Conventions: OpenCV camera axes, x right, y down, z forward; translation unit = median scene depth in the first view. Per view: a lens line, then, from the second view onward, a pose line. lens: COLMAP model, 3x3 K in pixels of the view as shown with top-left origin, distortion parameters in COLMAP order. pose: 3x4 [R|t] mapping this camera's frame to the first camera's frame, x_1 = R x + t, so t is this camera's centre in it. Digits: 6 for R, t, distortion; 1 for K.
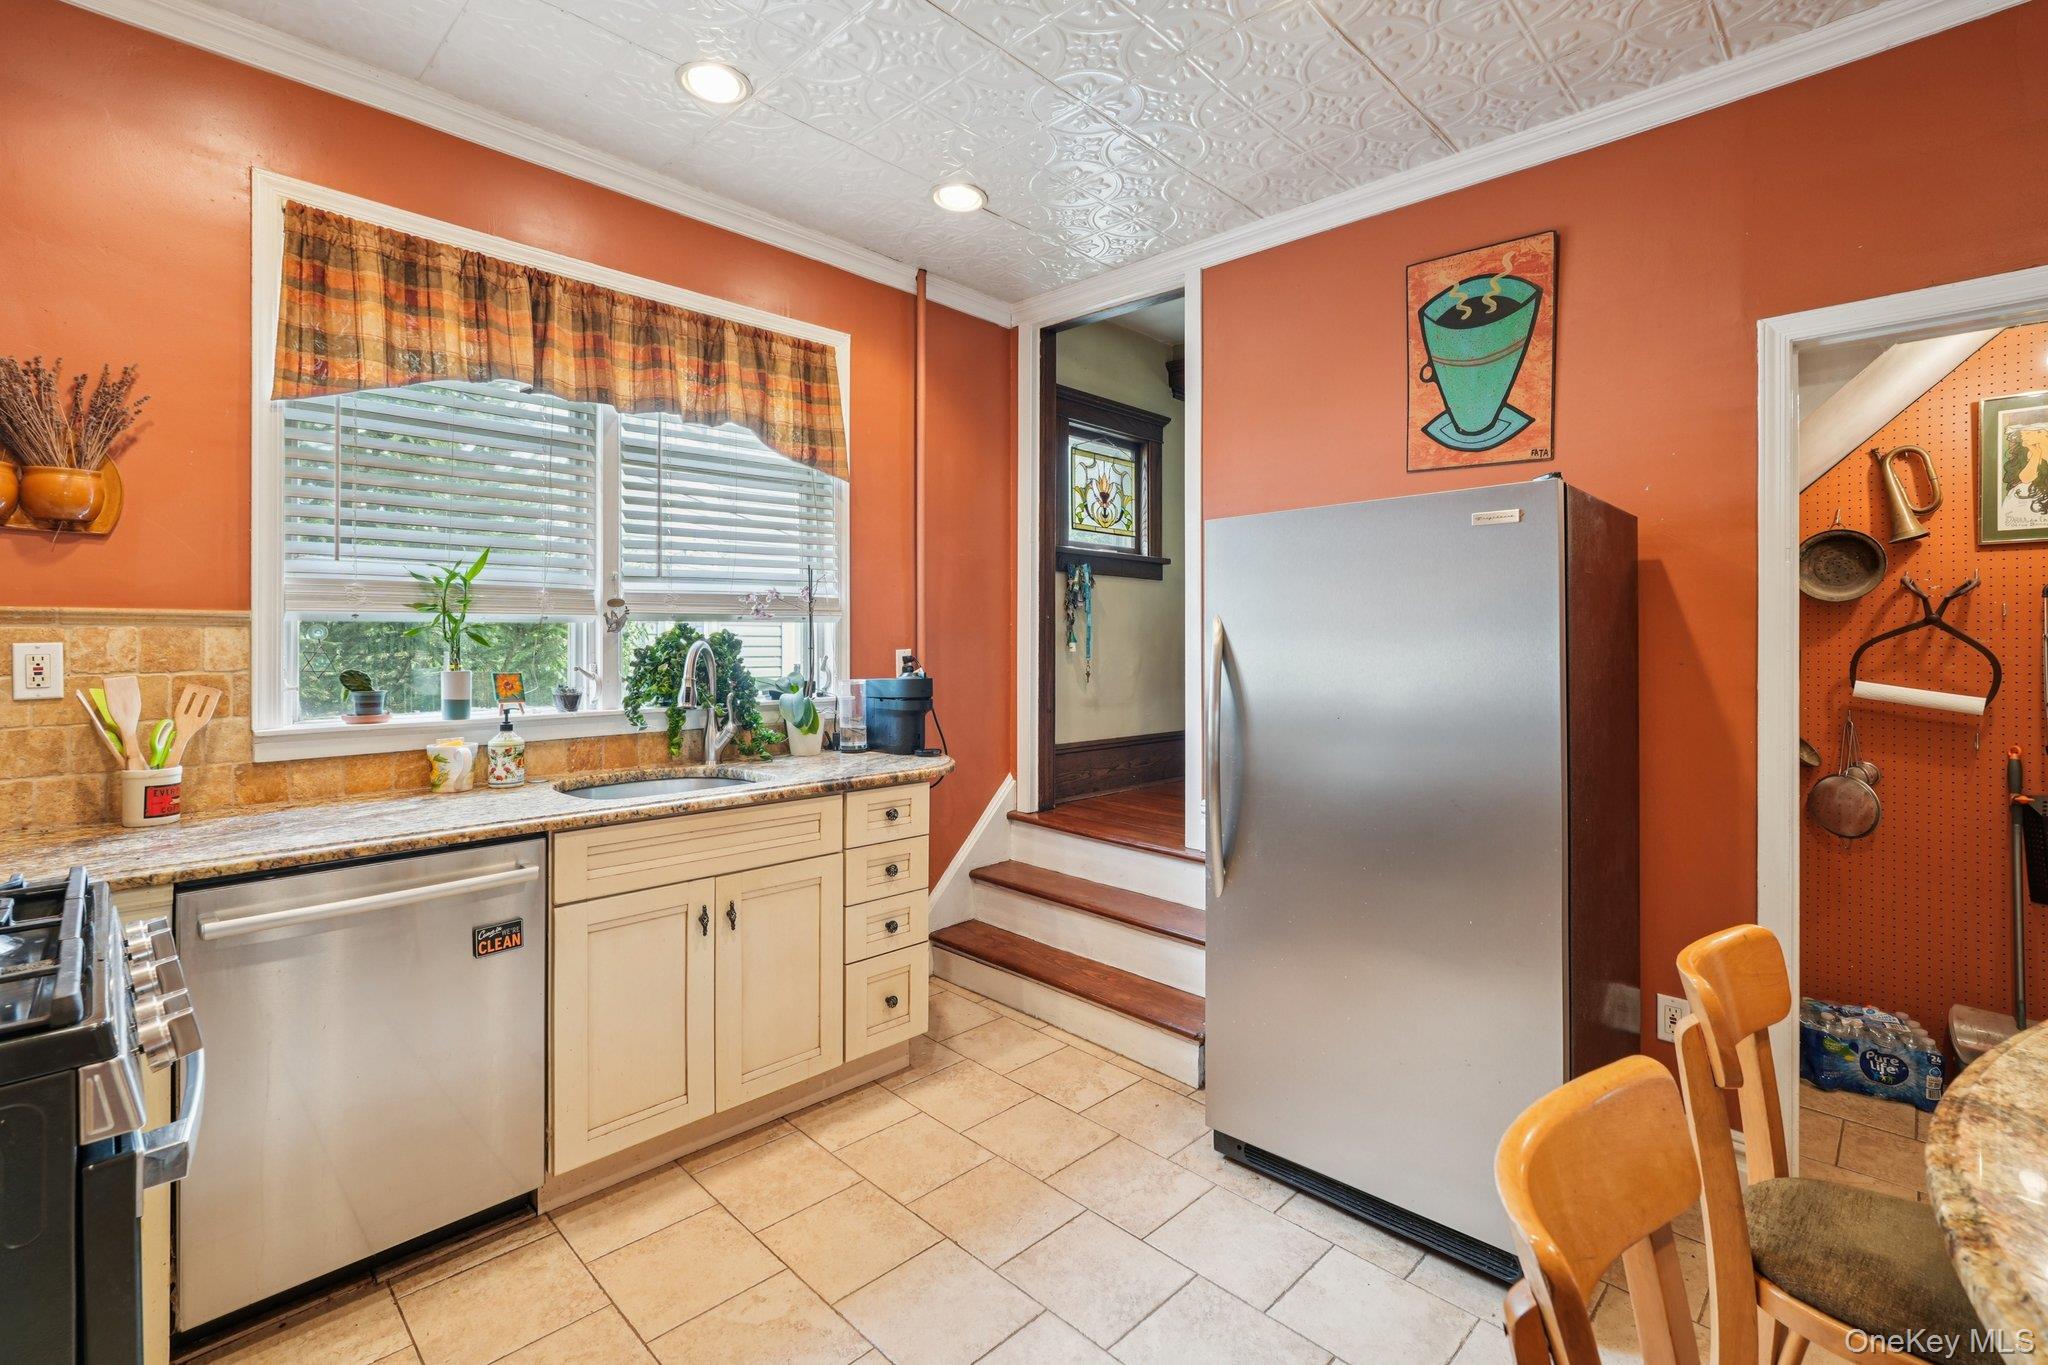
lens RADIAL K [[910.8, 0, 978.6], [0, 910.8, 644.2], [0, 0, 1]] dist [-0.012143, 0.008084]
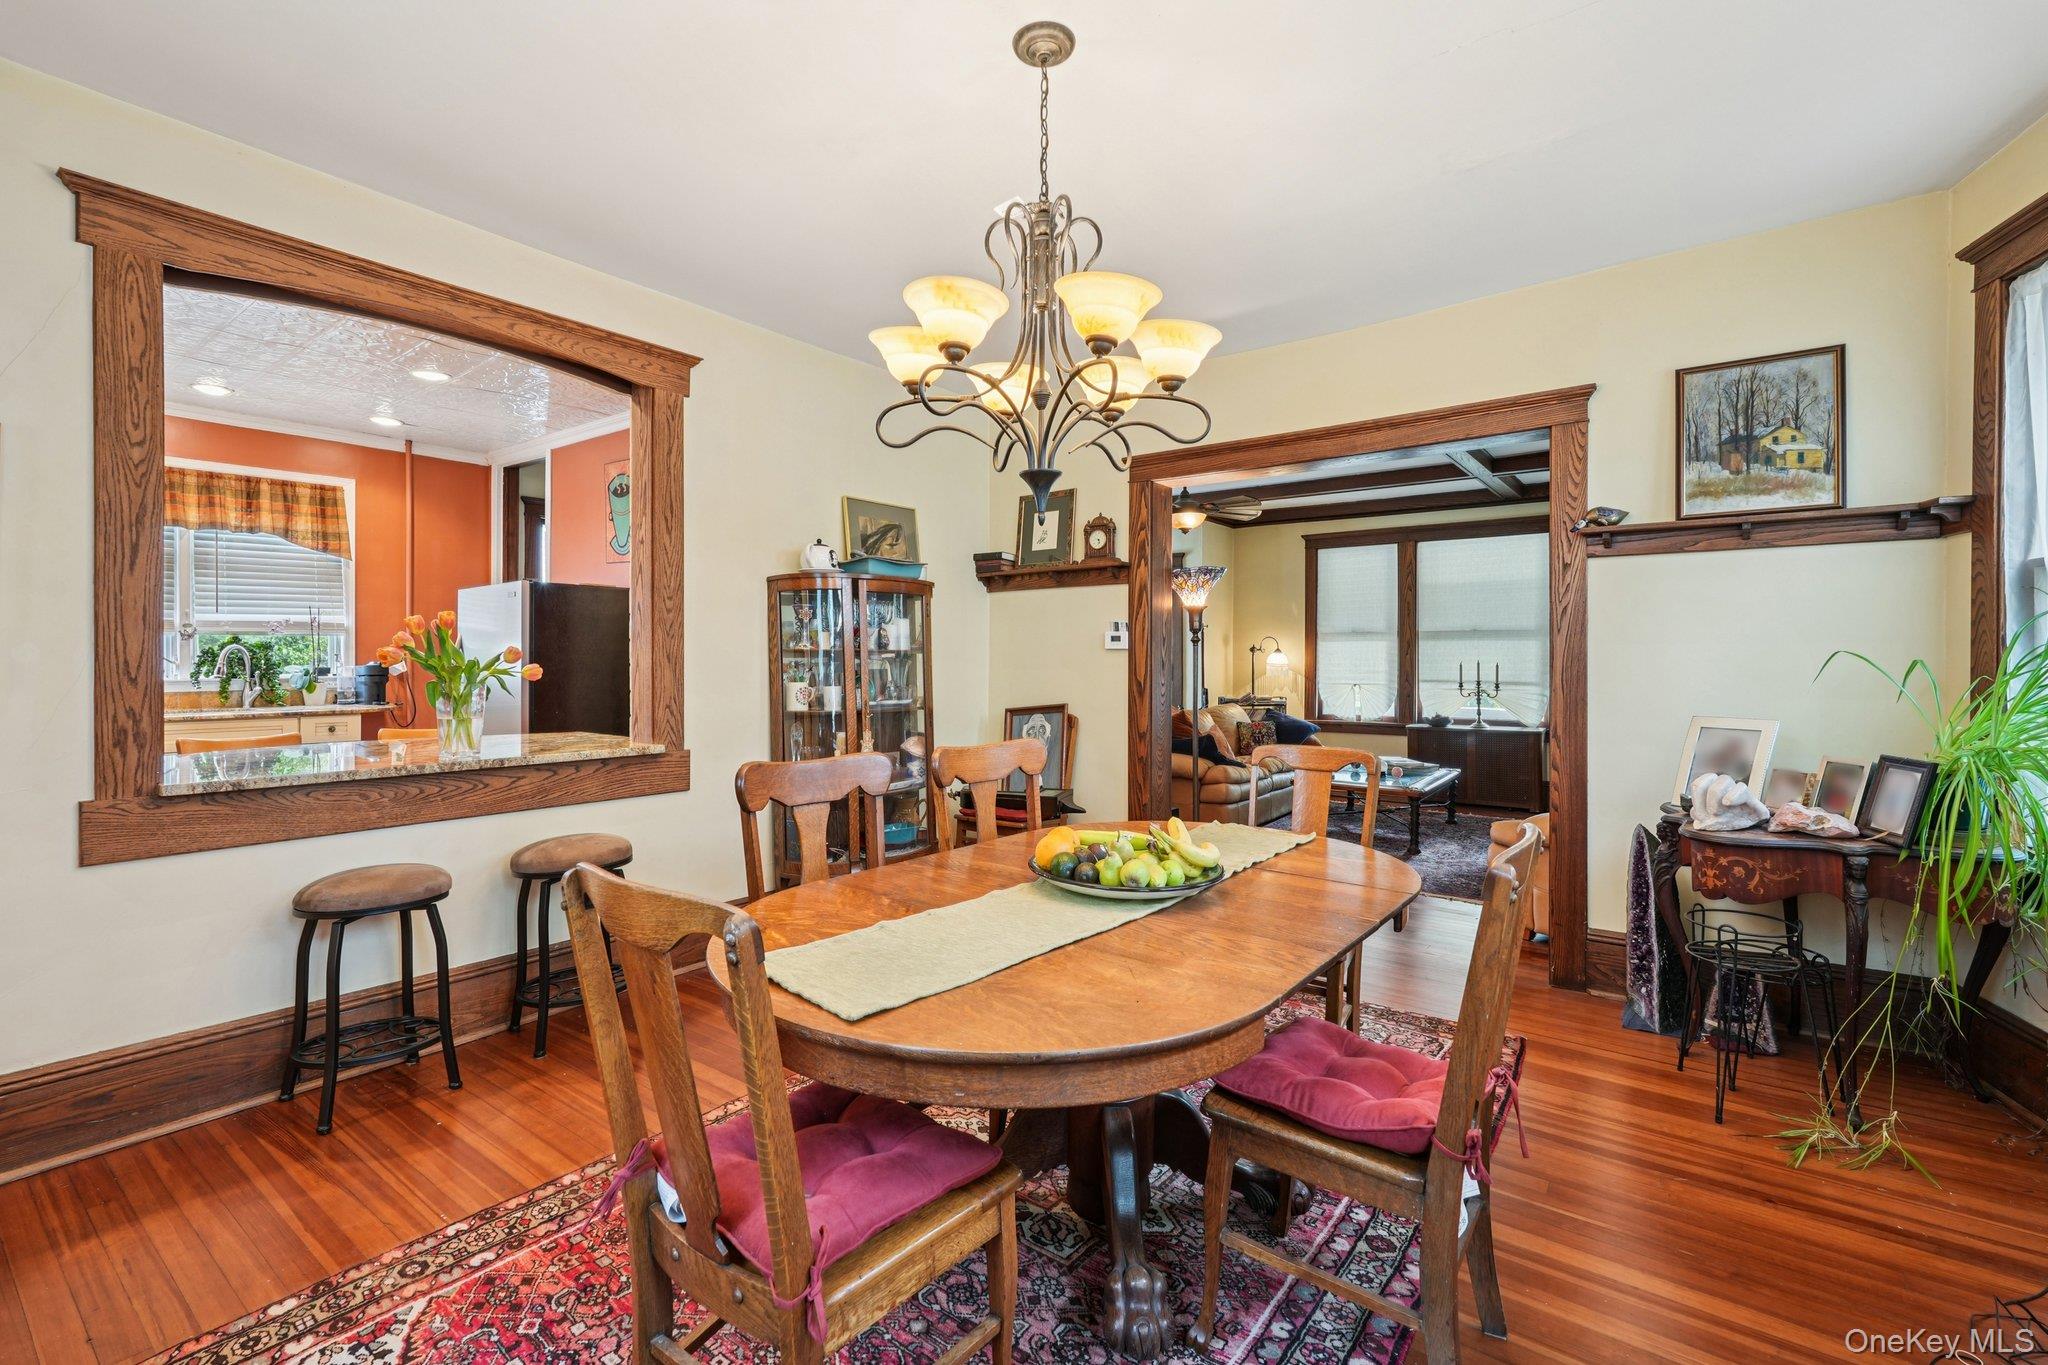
lens RADIAL K [[910.8, 0, 1008.6], [0, 910.8, 665.1], [0, 0, 1]] dist [-0.012143, 0.008084]
pose [[0.993777, -0.000861, 0.111382, 1.067439], [0.000126, 0.999978, 0.006609, 0.025841], [-0.111385, -0.006553, 0.993756, -1.074057]]
